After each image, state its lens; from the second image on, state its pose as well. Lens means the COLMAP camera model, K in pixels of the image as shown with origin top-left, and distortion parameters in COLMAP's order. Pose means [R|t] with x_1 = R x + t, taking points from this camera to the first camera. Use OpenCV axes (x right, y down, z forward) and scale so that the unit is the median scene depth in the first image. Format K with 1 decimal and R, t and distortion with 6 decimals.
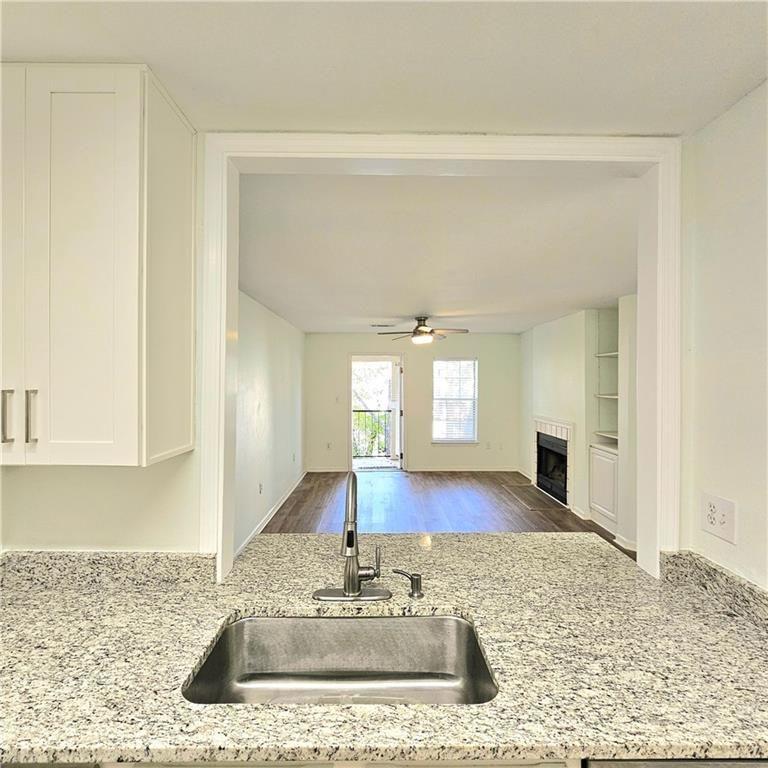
lens RADIAL K [[418.4, 0, 381.9], [0, 418.4, 386.9], [0, 0, 1]] dist [-0.006284, 0.002456]
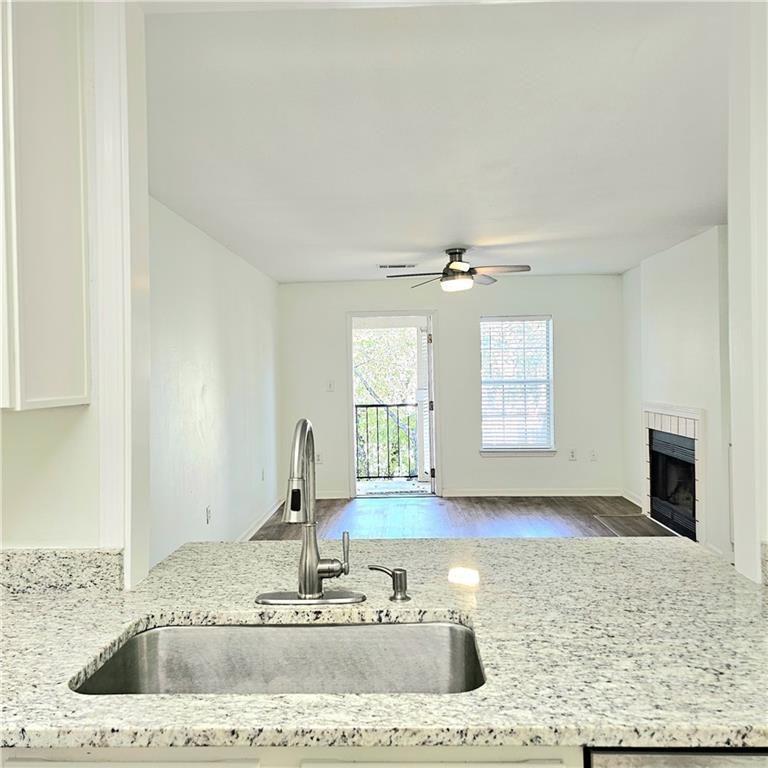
lens RADIAL K [[678.9, 0, 384.7], [0, 678.9, 383.6], [0, 0, 1]] dist [0.072813, -0.074170]
pose [[0.998872, -0.019203, -0.043436, 0.119811], [0.019432, 0.999799, 0.004864, 0.132463], [0.043334, -0.005703, 0.999044, -0.171841]]
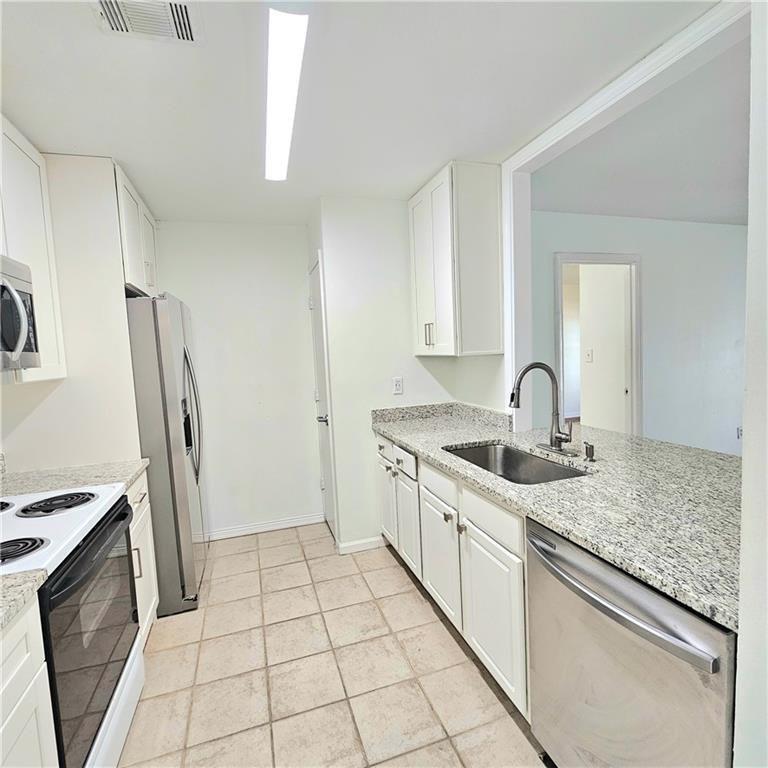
lens RADIAL K [[418.4, 0, 383.0], [0, 418.4, 386.6], [0, 0, 1]] dist [-0.006284, 0.002456]
pose [[0.297250, 0.064293, -0.952633, 1.190274], [0.036236, 0.996252, 0.078543, 0.144876], [0.954112, -0.057867, 0.293806, 0.000561]]
